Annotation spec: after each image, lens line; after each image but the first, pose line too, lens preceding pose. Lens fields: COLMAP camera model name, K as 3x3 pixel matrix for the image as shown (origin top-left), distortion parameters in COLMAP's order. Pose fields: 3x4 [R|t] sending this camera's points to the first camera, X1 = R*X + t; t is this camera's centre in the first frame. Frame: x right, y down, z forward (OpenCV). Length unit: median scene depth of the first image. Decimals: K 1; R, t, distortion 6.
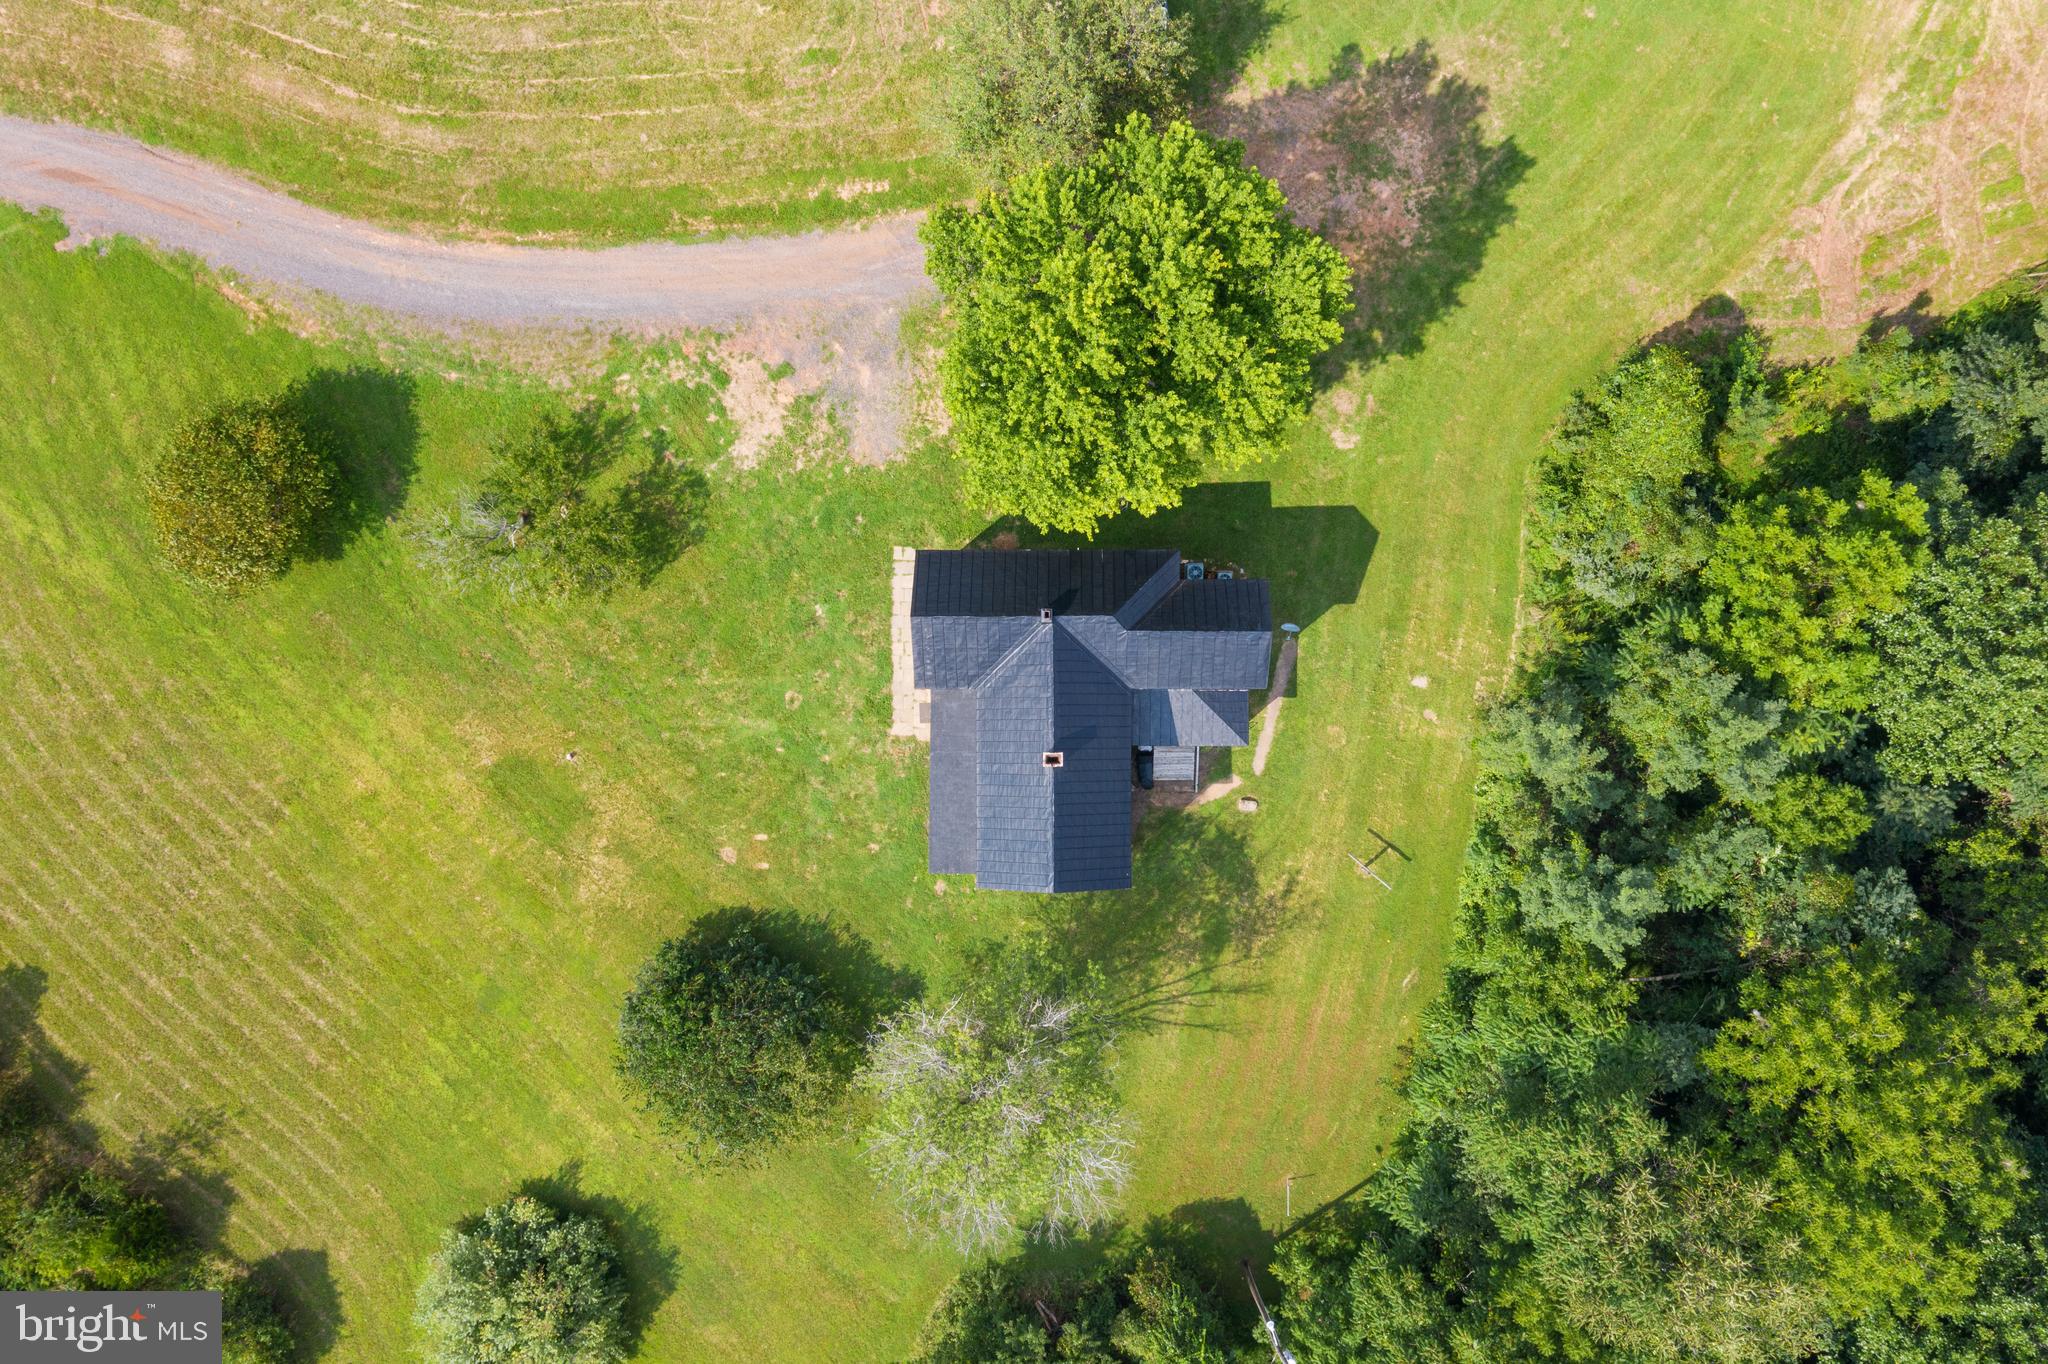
lens RADIAL K [[1623.6, 0, 1024.0], [0, 1623.6, 682.0], [0, 0, 1]] dist [-0.008147, 0.010223]
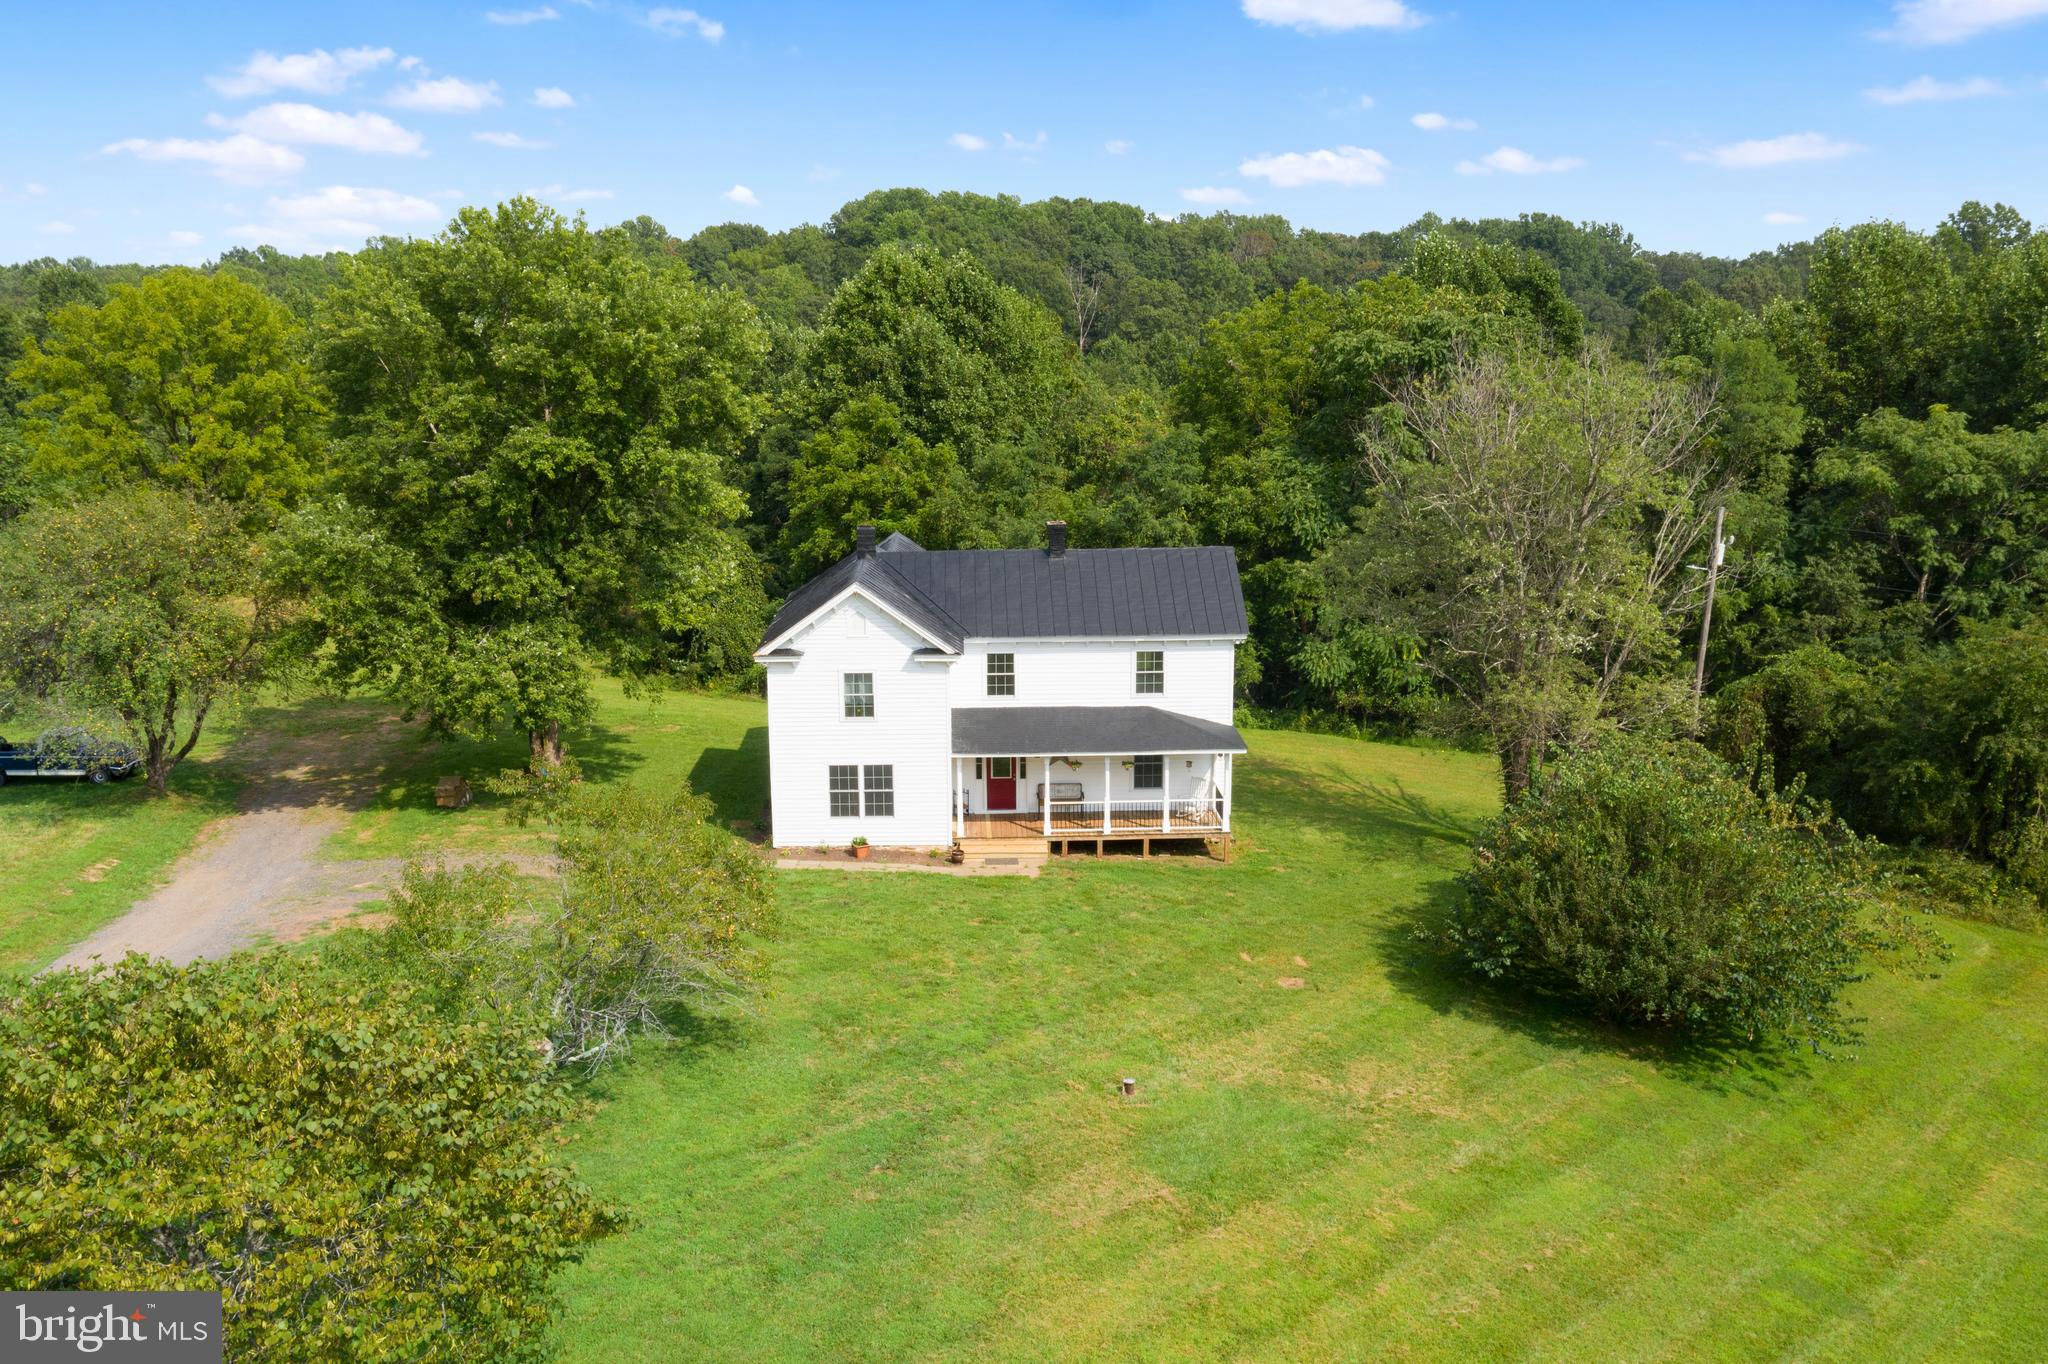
lens RADIAL K [[1708.1, 0, 991.6], [0, 1708.1, 725.2], [0, 0, 1]] dist [-0.000317, 0.006119]
pose [[-0.022197, -0.194565, 0.980638, -0.696594], [0.999707, 0.005172, 0.023655, -0.002009], [-0.009674, 0.980876, 0.194393, 0.824751]]
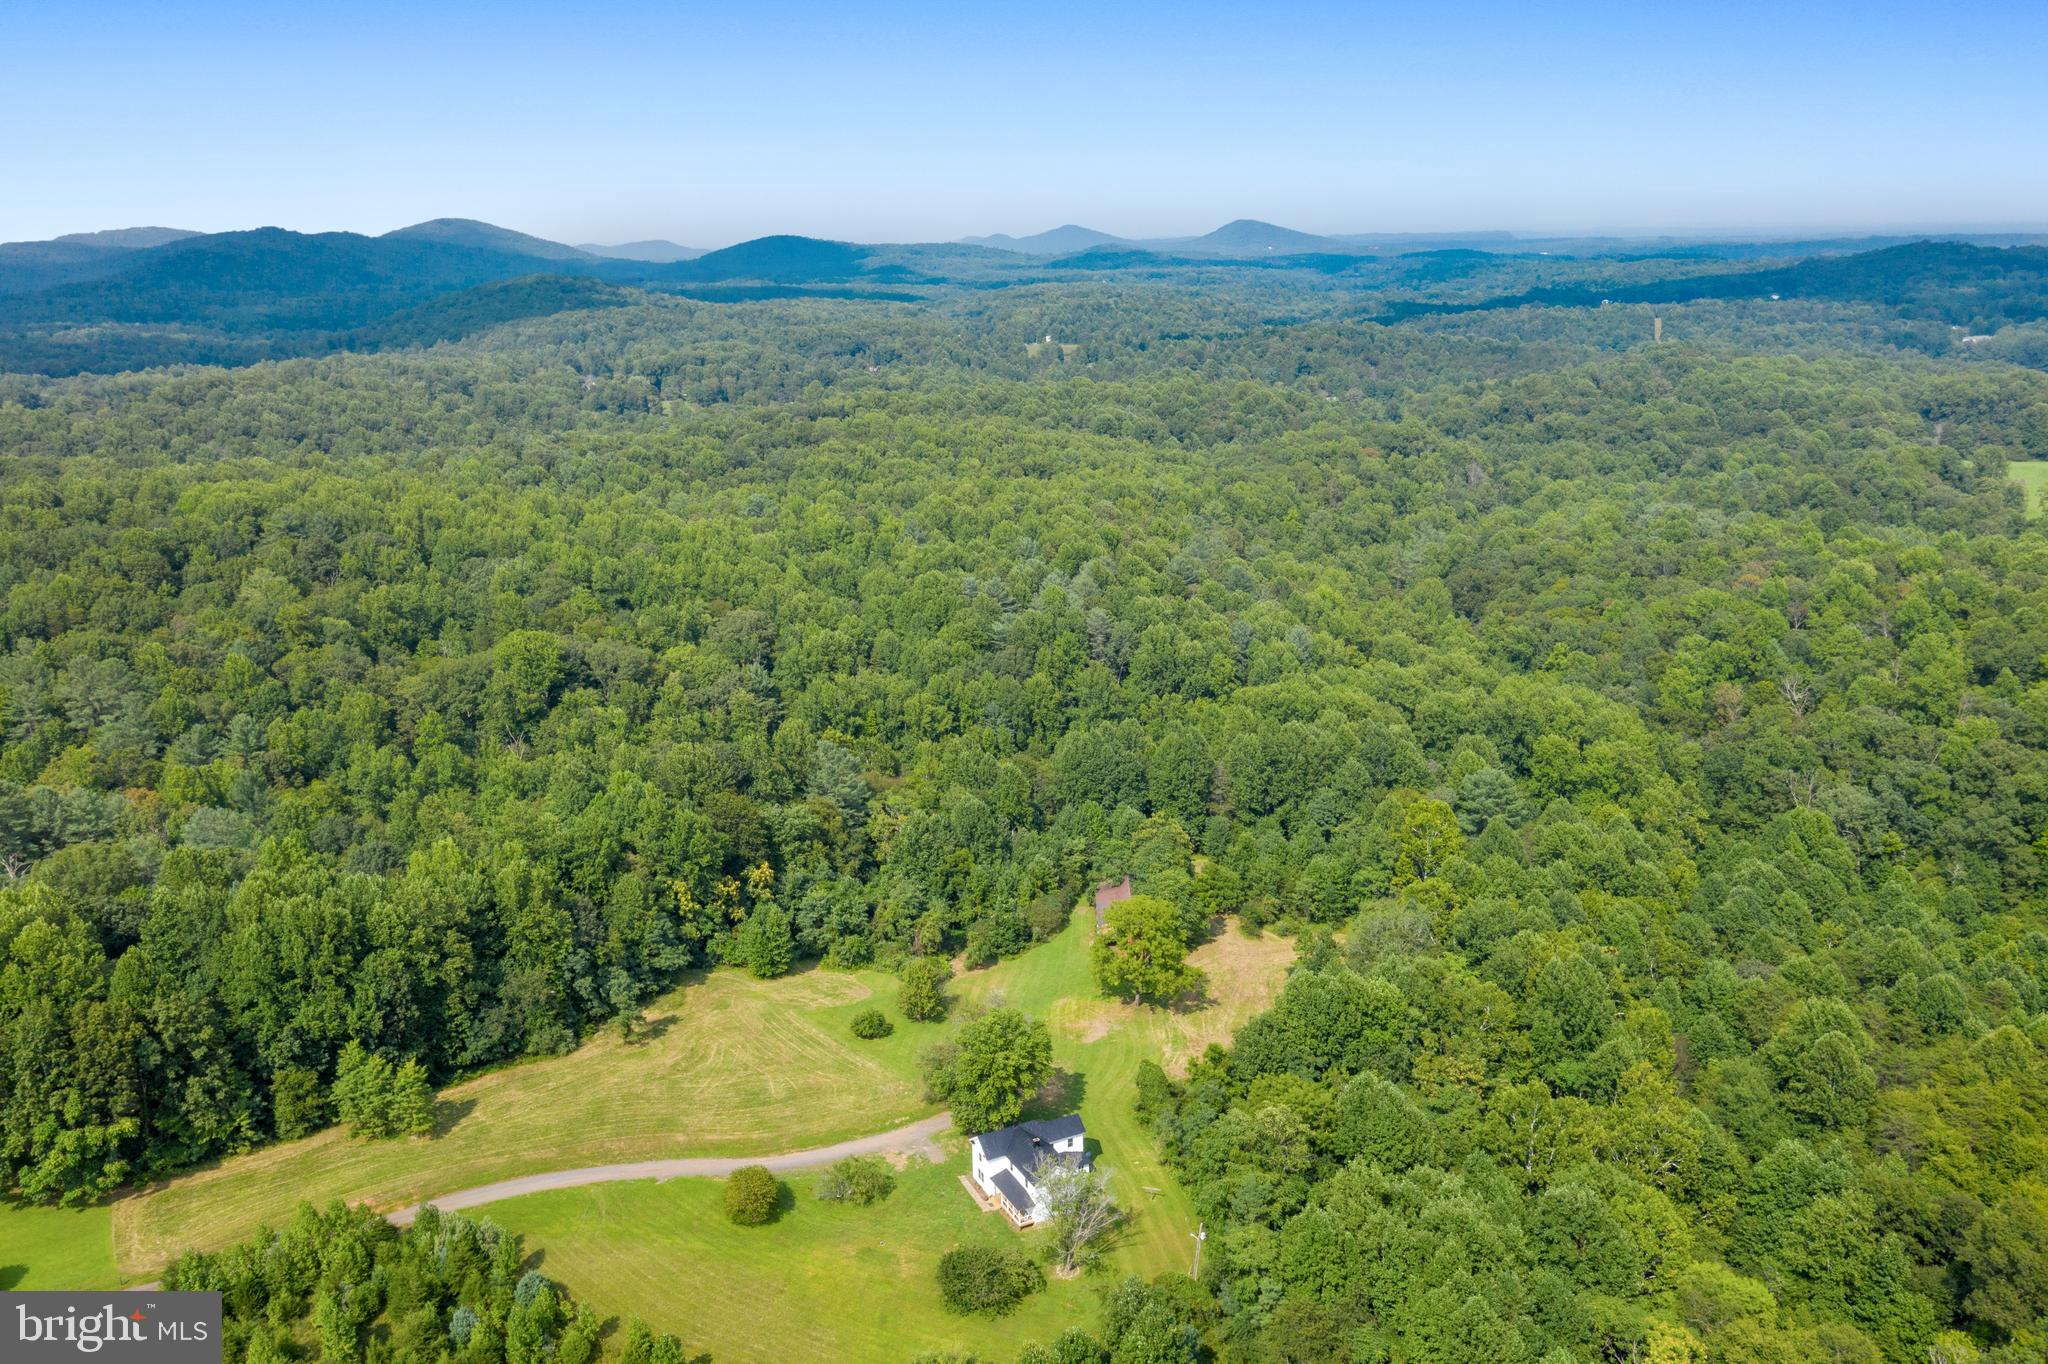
lens RADIAL K [[1623.6, 0, 1024.0], [0, 1623.6, 682.0], [0, 0, 1]] dist [-0.008147, 0.010223]
pose [[0.894654, -0.104324, 0.434409, -1.162945], [0.446448, 0.245076, -0.860594, 2.290130], [-0.016683, 0.963875, 0.265833, -0.653581]]
